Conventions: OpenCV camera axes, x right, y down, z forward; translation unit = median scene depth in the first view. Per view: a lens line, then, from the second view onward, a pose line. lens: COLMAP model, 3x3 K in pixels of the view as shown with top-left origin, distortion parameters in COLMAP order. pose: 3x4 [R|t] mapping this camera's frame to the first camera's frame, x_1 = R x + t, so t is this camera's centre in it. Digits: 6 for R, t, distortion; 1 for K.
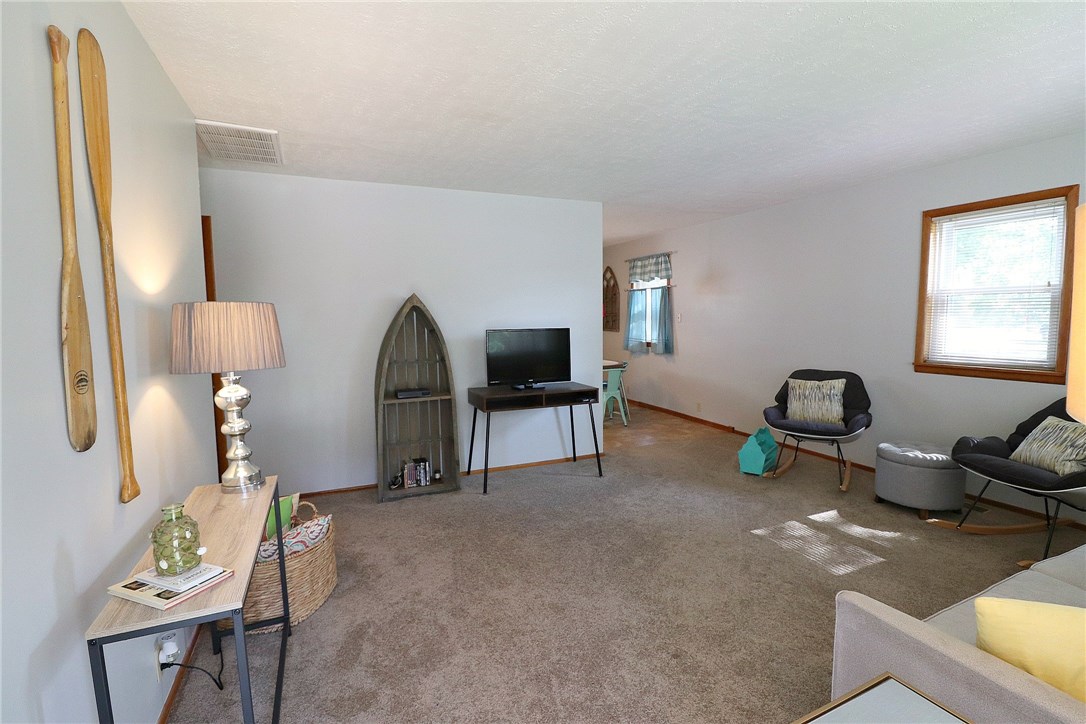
lens RADIAL K [[506.8, 0, 544.2], [0, 506.8, 356.9], [0, 0, 1]] dist [-0.009364, -0.006417]
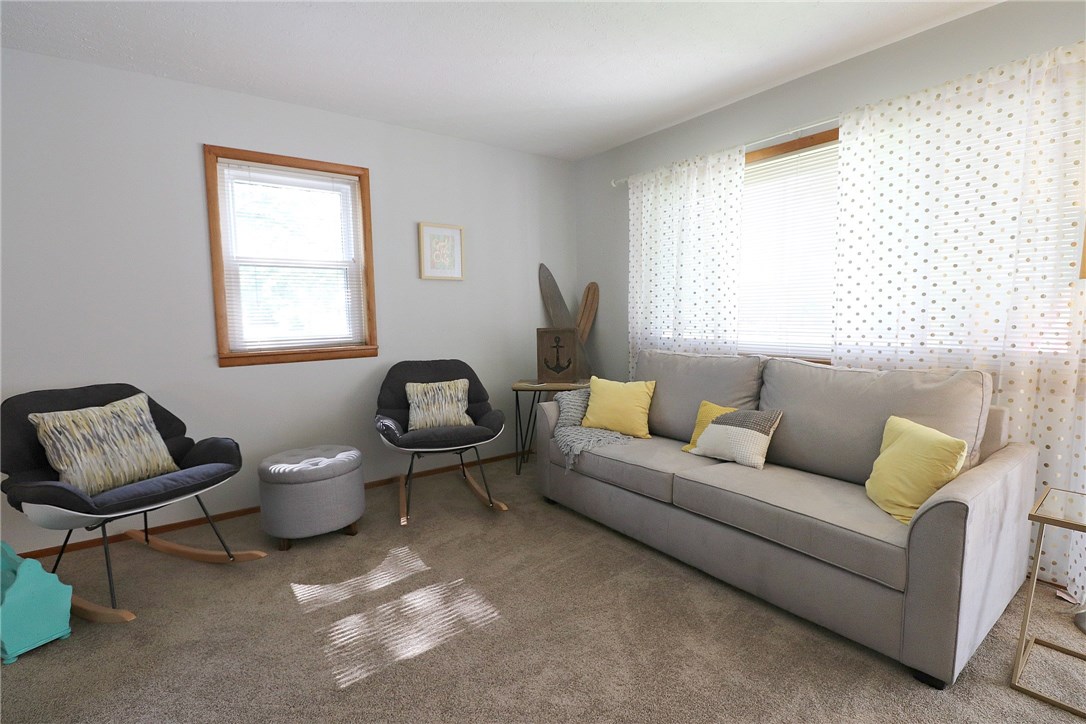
lens RADIAL K [[506.8, 0, 546.3], [0, 506.8, 362.5], [0, 0, 1]] dist [-0.009364, -0.006417]
pose [[-0.228320, -0.079918, 0.970300, -0.081716], [0.097243, 0.989769, 0.104404, -0.008118], [-0.968718, 0.118192, -0.218213, 0.732672]]
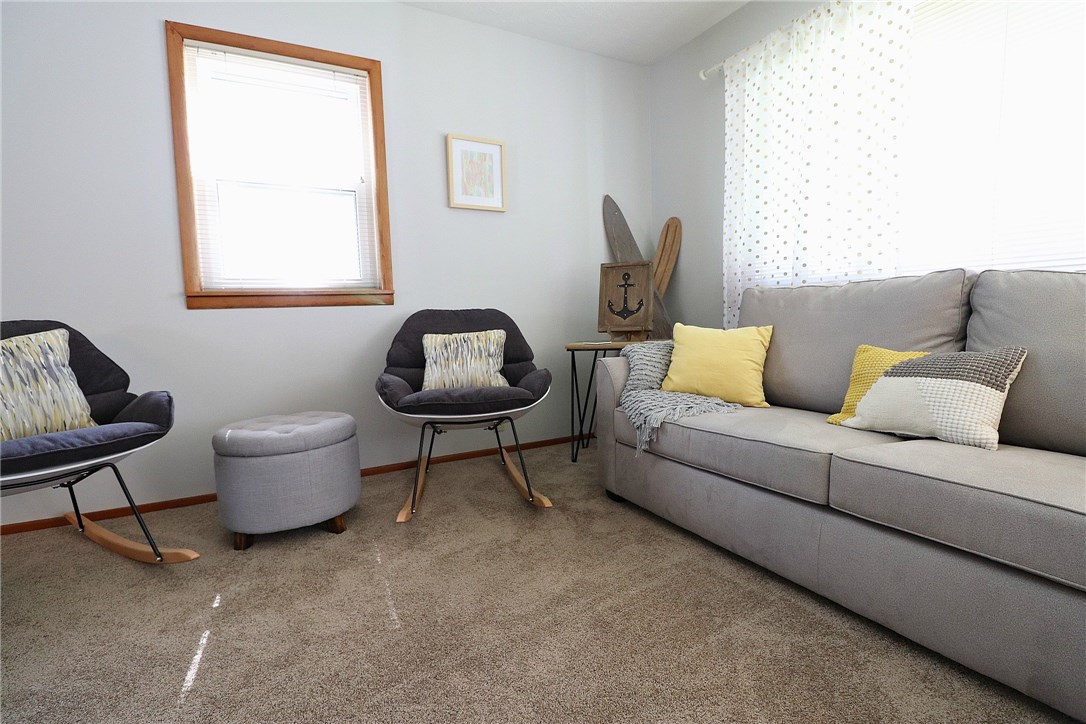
lens RADIAL K [[506.8, 0, 544.2], [0, 506.8, 361.8], [0, 0, 1]] dist [-0.009364, -0.006417]
pose [[-0.088440, -0.076768, 0.993119, 0.137672], [0.109754, 0.990204, 0.086316, 0.087273], [-0.990016, 0.116633, -0.079148, 0.682813]]
